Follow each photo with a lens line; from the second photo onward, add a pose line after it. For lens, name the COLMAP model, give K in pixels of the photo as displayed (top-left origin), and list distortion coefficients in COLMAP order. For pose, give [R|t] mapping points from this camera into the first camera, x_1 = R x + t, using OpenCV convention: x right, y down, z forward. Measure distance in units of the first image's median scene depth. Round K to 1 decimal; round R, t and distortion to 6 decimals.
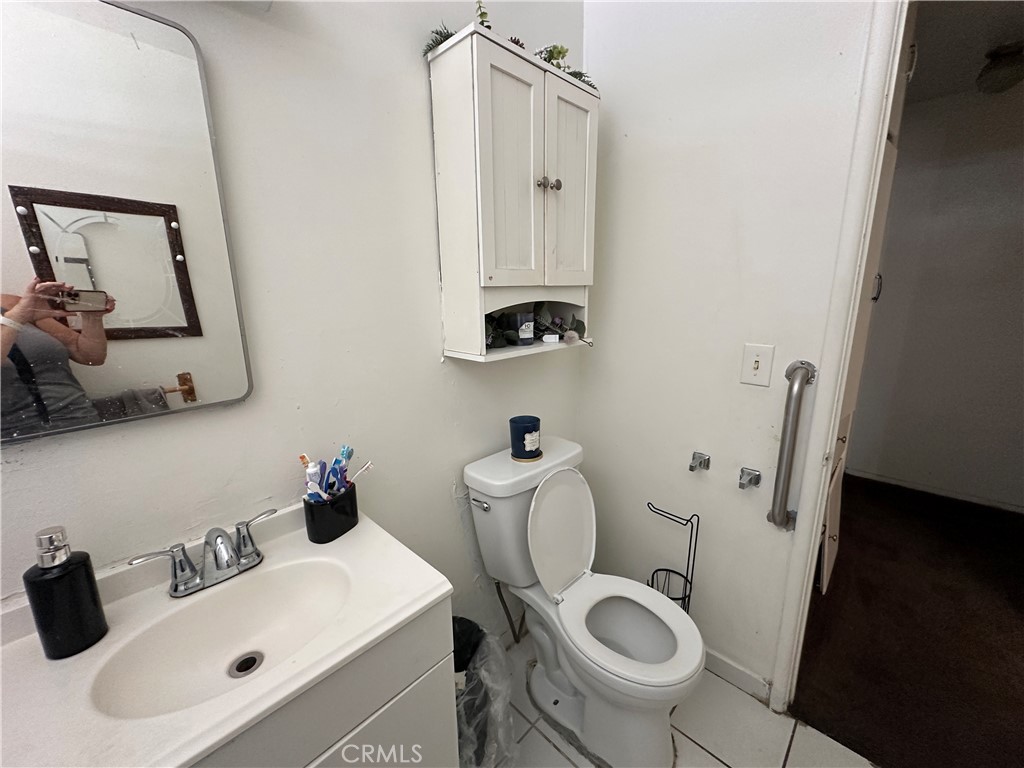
lens RADIAL K [[408.9, 0, 512.0], [0, 408.9, 384.5], [0, 0, 1]] dist [-0.000897, -0.000035]
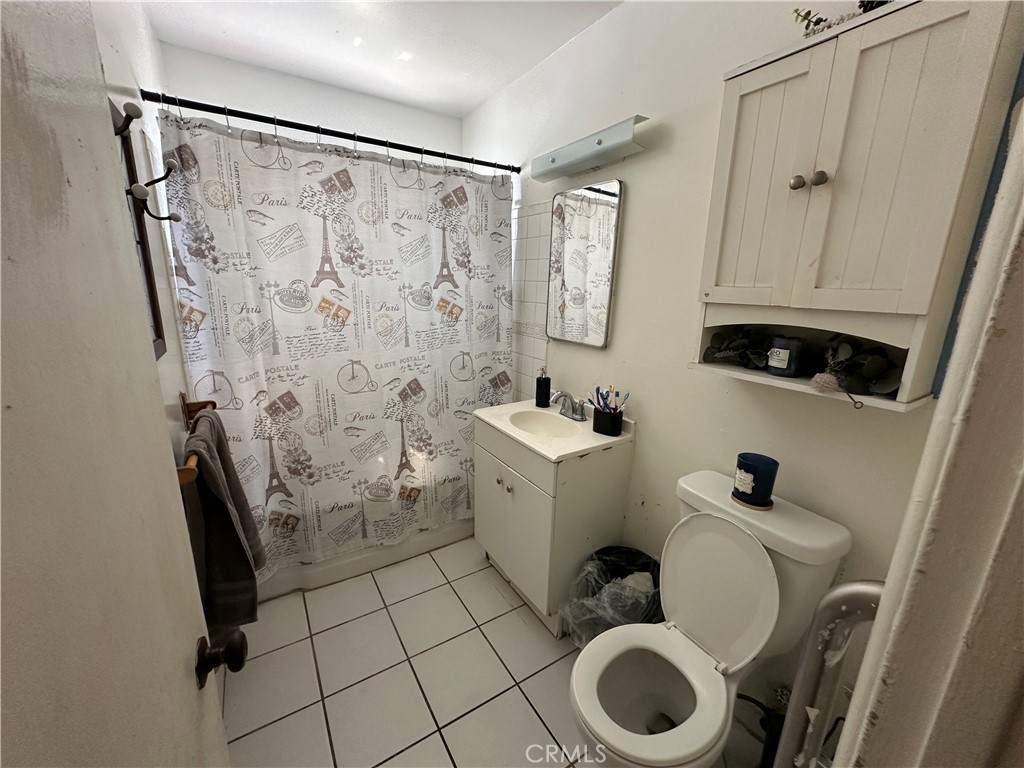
lens RADIAL K [[408.9, 0, 510.5], [0, 408.9, 384.3], [0, 0, 1]] dist [-0.000897, -0.000035]
pose [[-0.230786, 0.238986, -0.943198, 1.119269], [-0.242816, 0.924551, 0.293675, -0.225547], [0.942220, 0.296800, -0.155344, 0.722583]]
